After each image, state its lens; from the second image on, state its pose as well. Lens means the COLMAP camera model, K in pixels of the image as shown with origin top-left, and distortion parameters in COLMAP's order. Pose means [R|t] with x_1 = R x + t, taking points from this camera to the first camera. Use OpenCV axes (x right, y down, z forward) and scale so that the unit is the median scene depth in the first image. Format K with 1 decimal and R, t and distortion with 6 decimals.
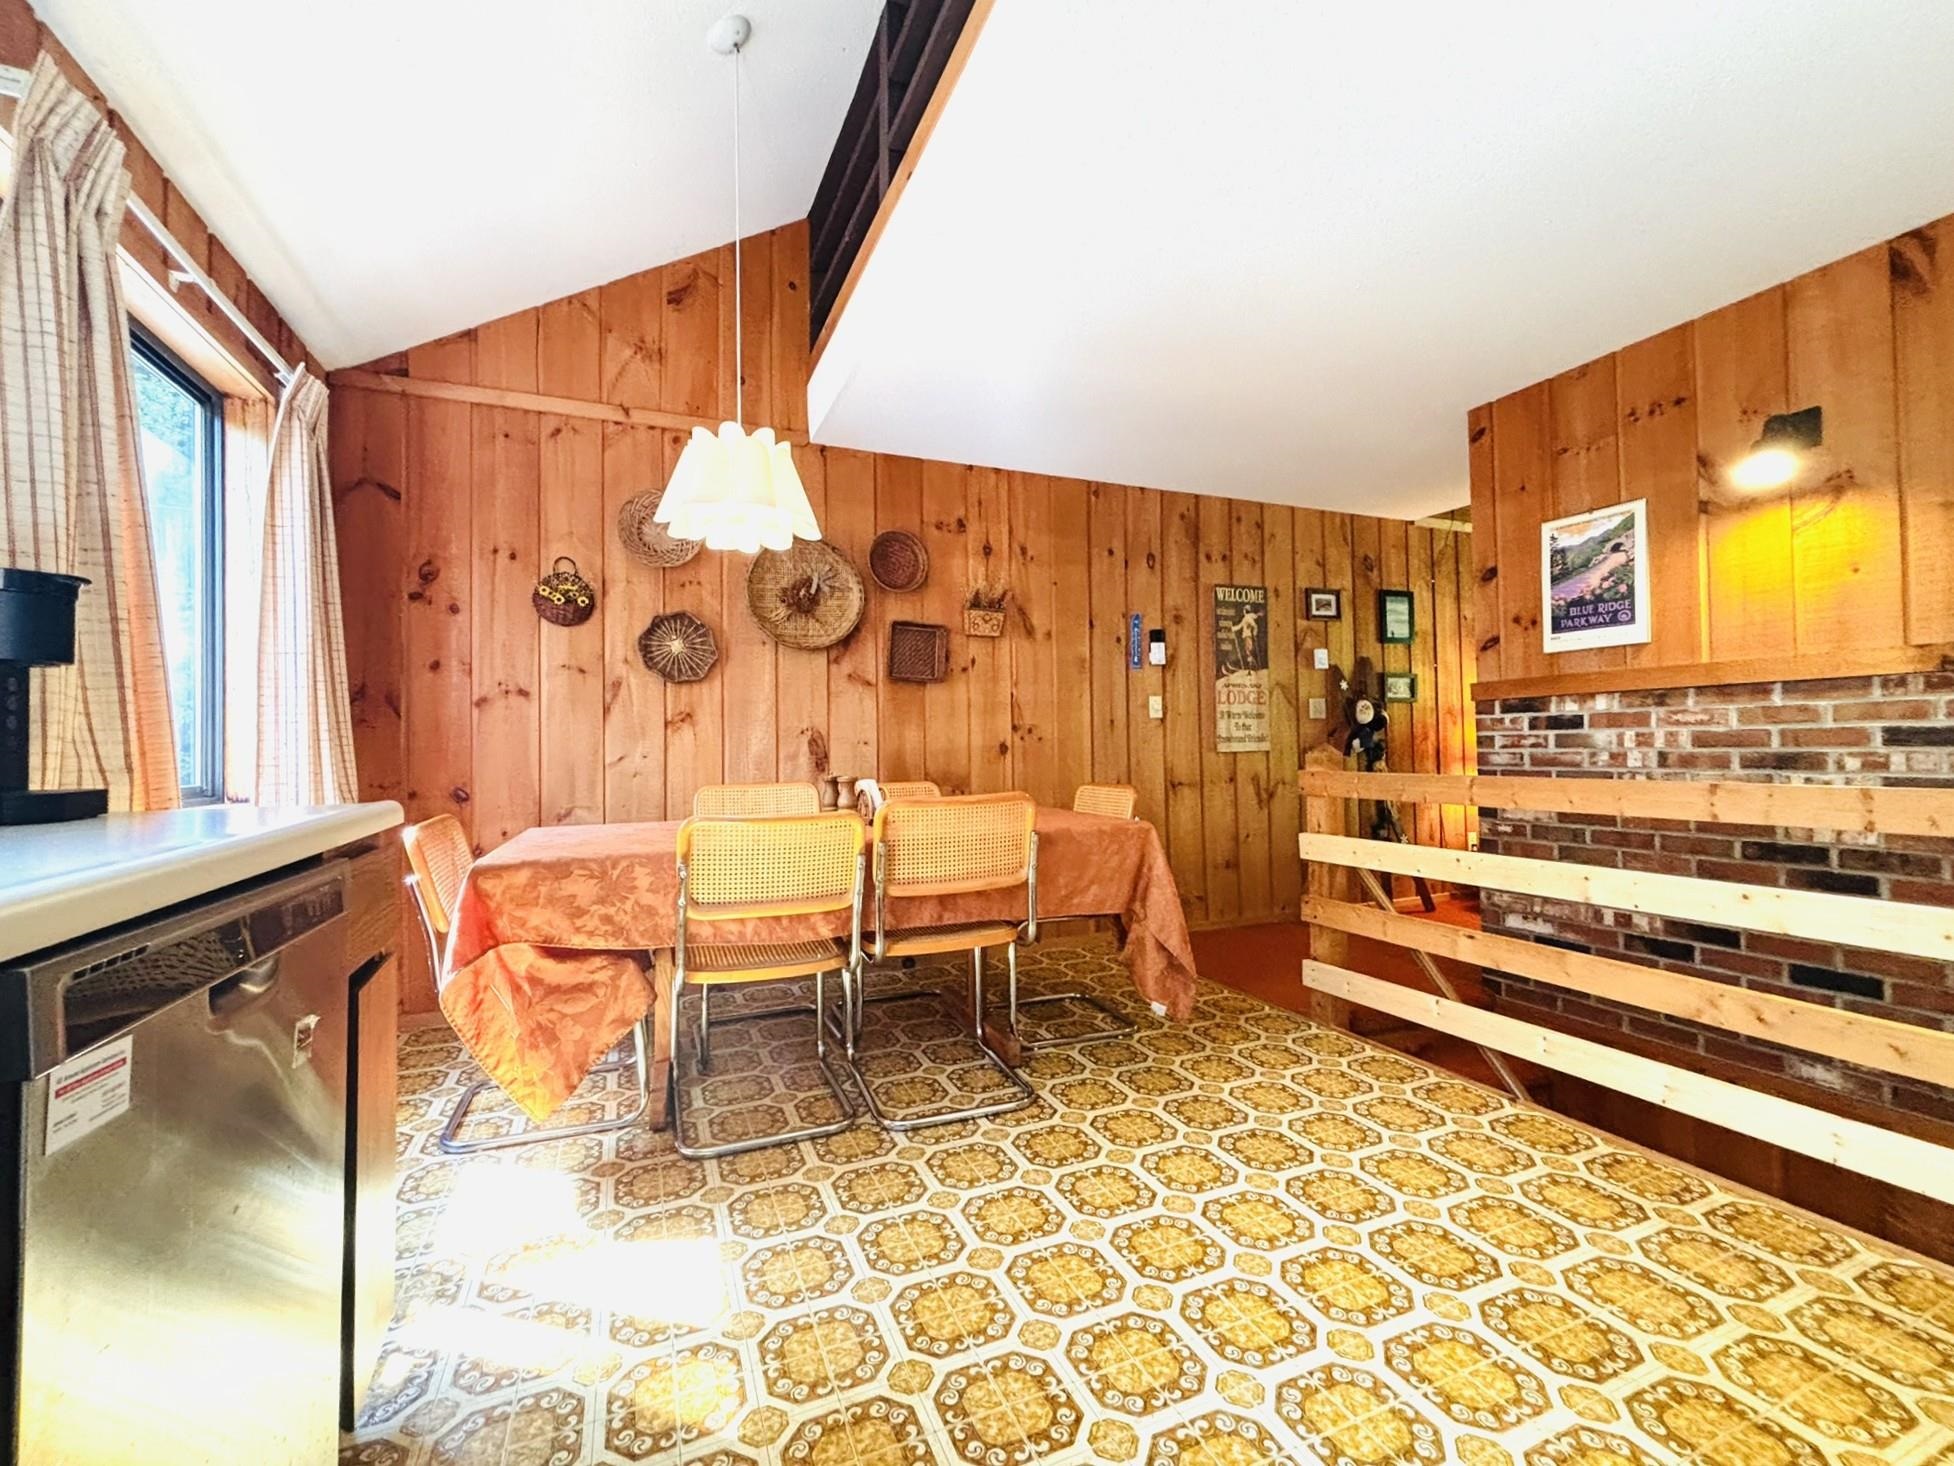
lens RADIAL K [[780.7, 0, 976.0], [0, 780.7, 738.8], [0, 0, 1]] dist [0.001191, -0.001247]
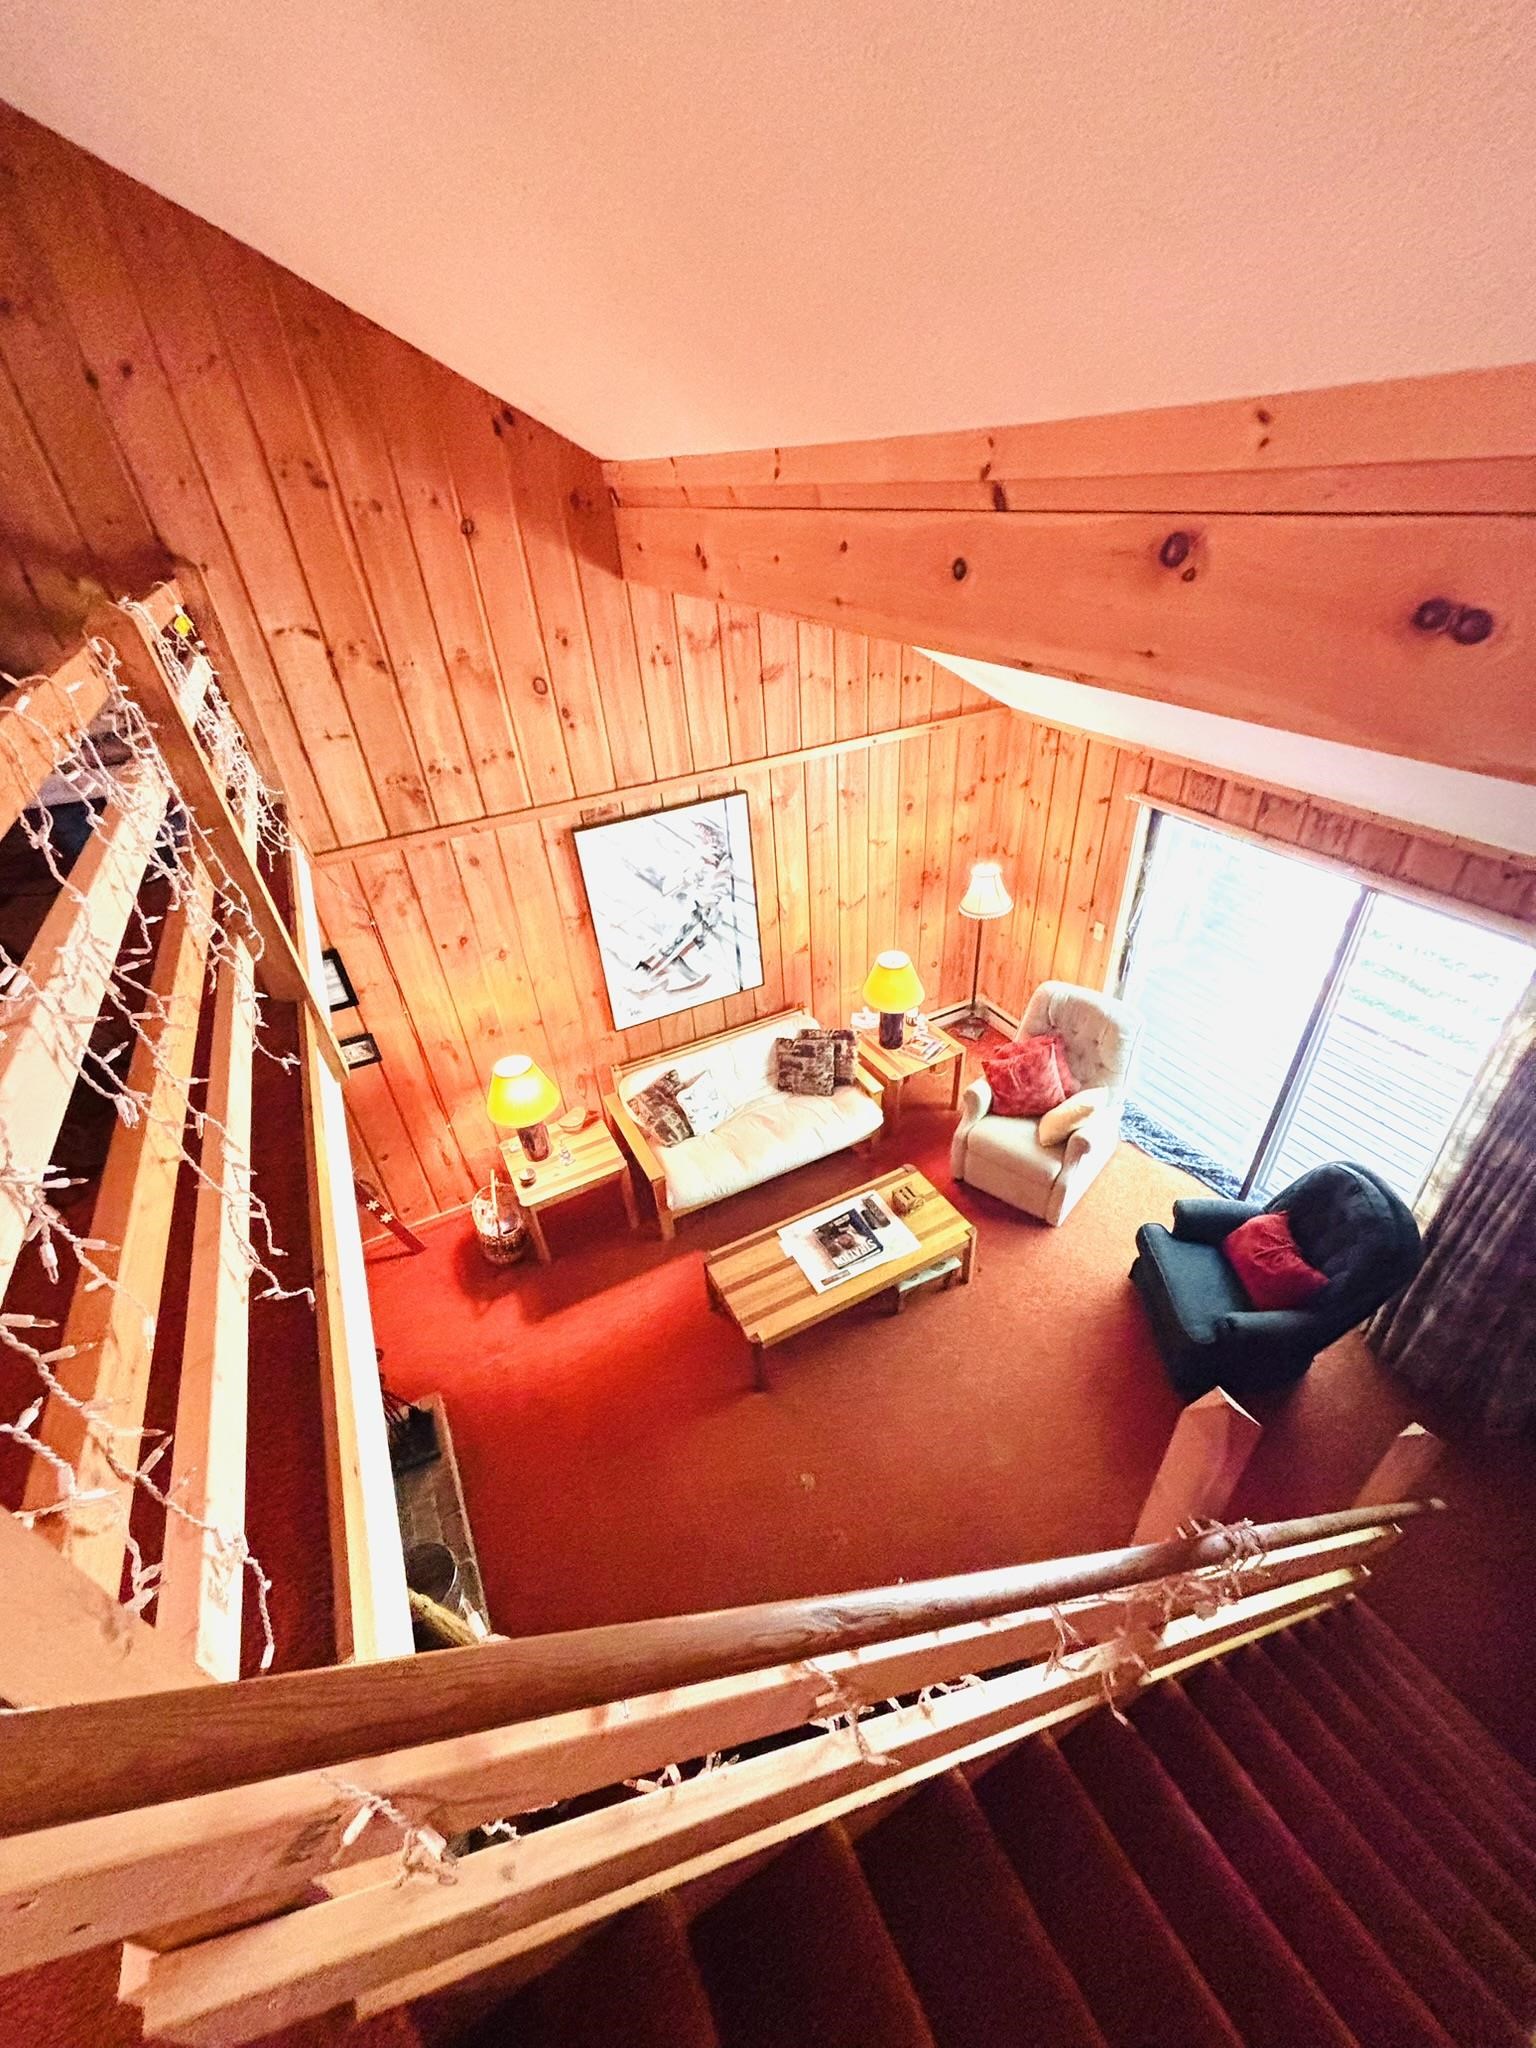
lens RADIAL K [[818.2, 0, 772.0], [0, 818.2, 1020.2], [0, 0, 1]] dist [0.001191, -0.001247]
pose [[0.993460, -0.096925, 0.060348, 1.046380], [0.046619, 0.826827, 0.560521, -0.638560], [-0.104225, -0.554042, 0.825938, 0.241677]]
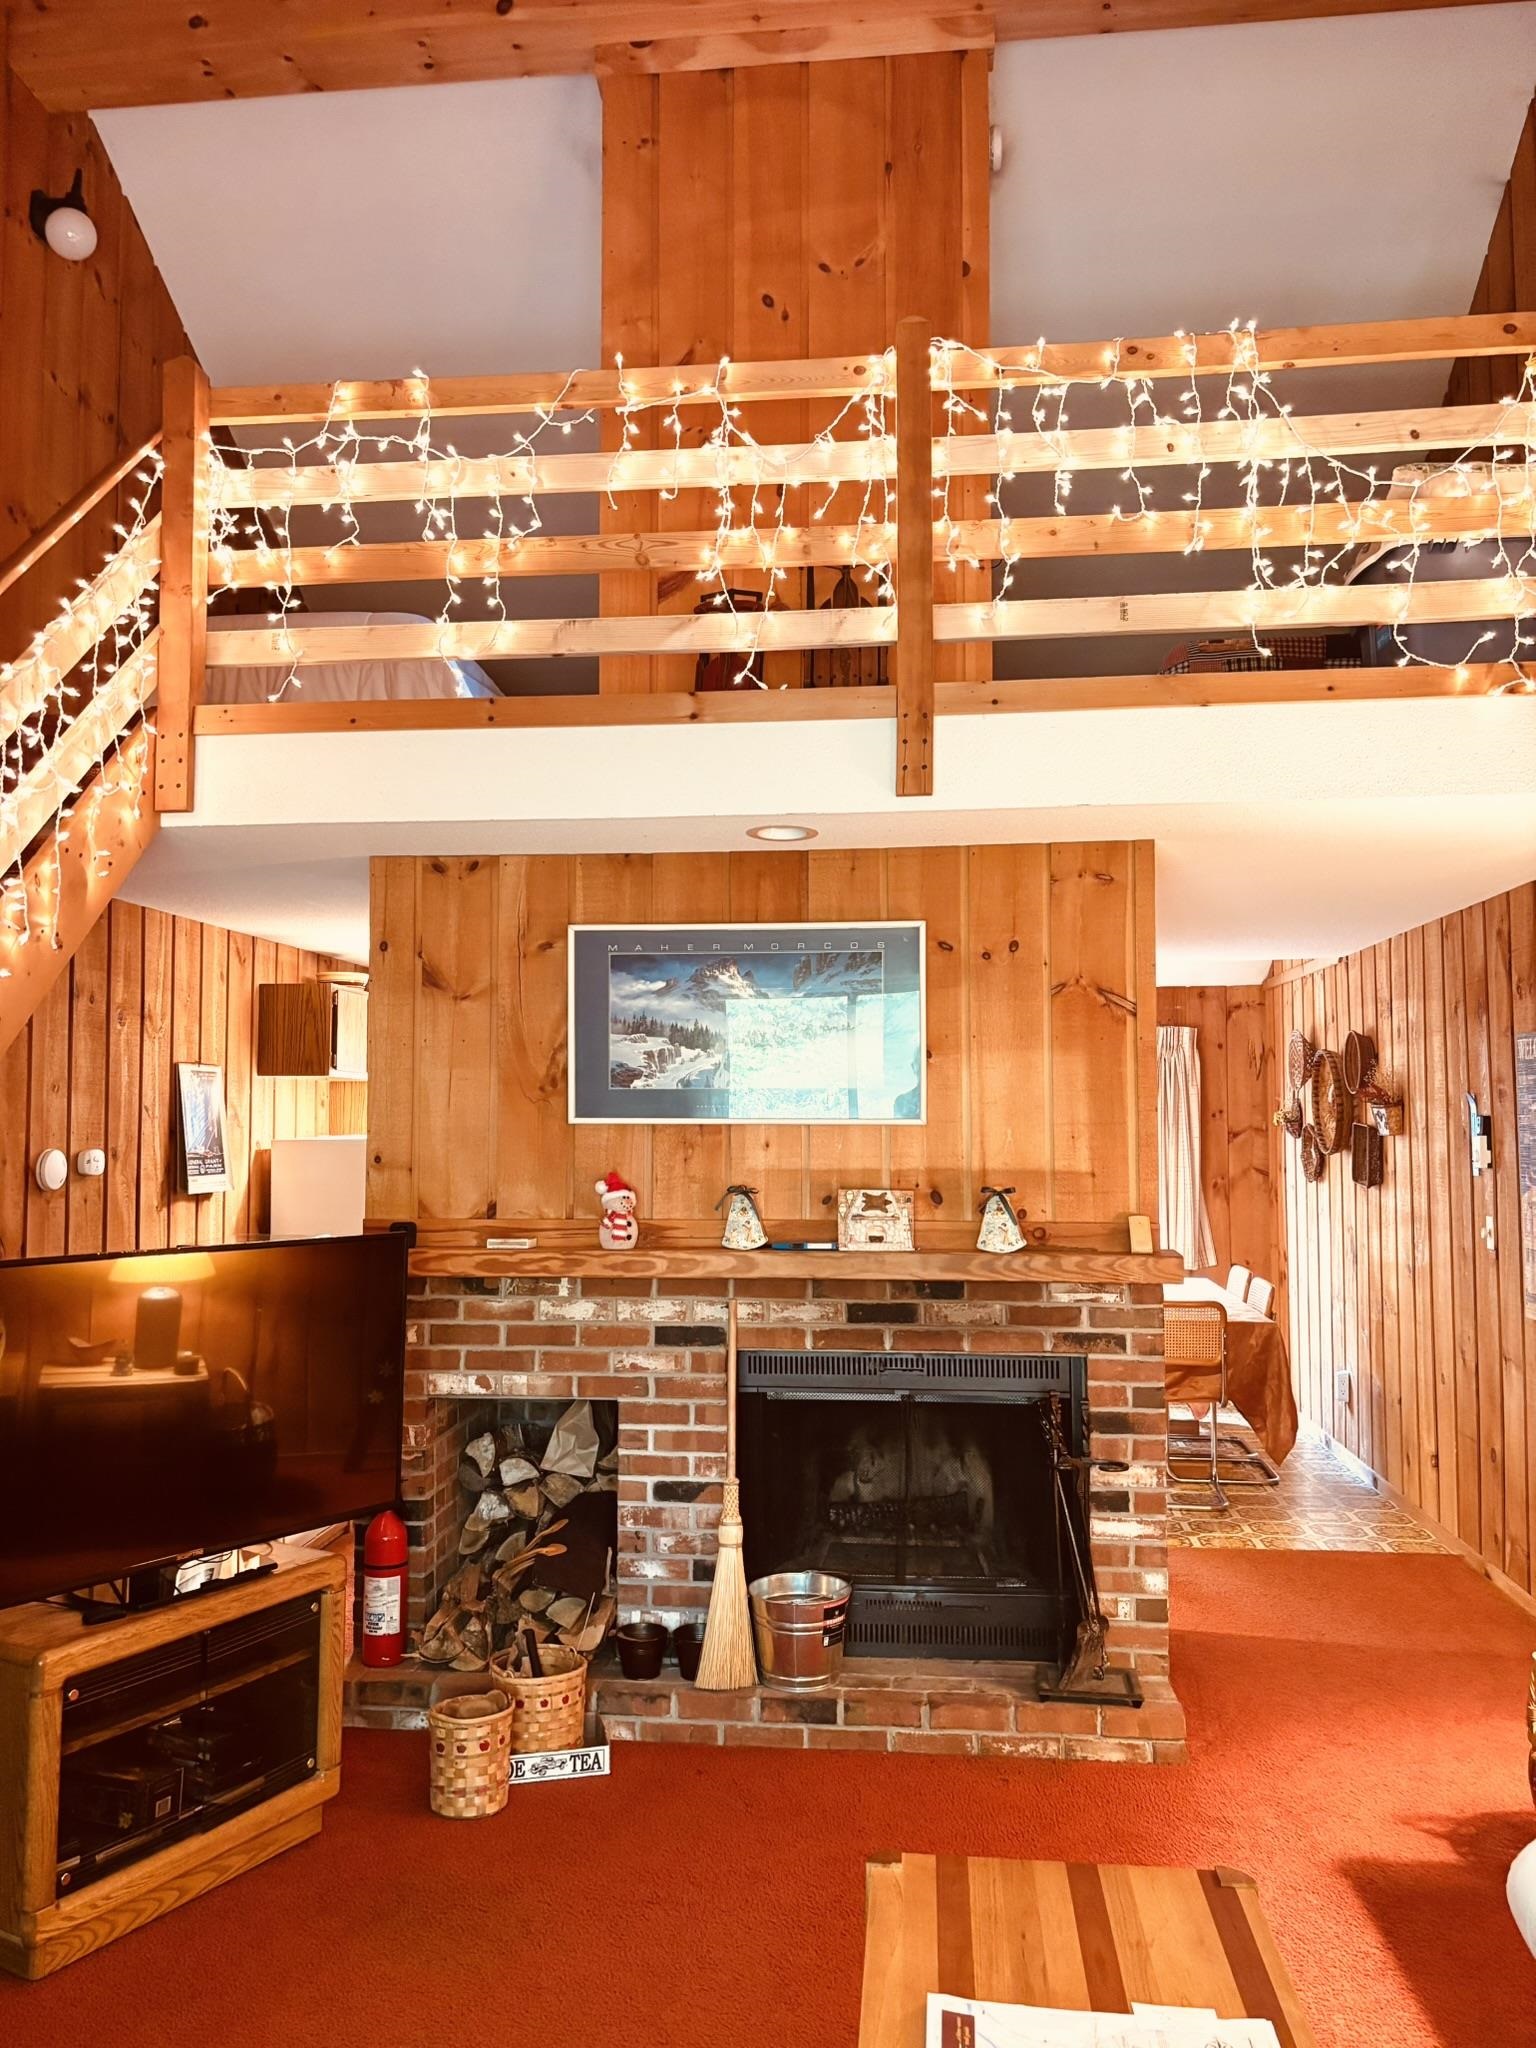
lens RADIAL K [[1531.2, 0, 772.2], [0, 1531.2, 1020.8], [0, 0, 1]] dist [0.027729, -0.025982]
pose [[-0.463385, -0.043716, -0.885078, 1.588274], [0.019016, 0.998062, -0.059252, -0.146500], [0.885953, -0.044287, -0.461655, 1.017020]]
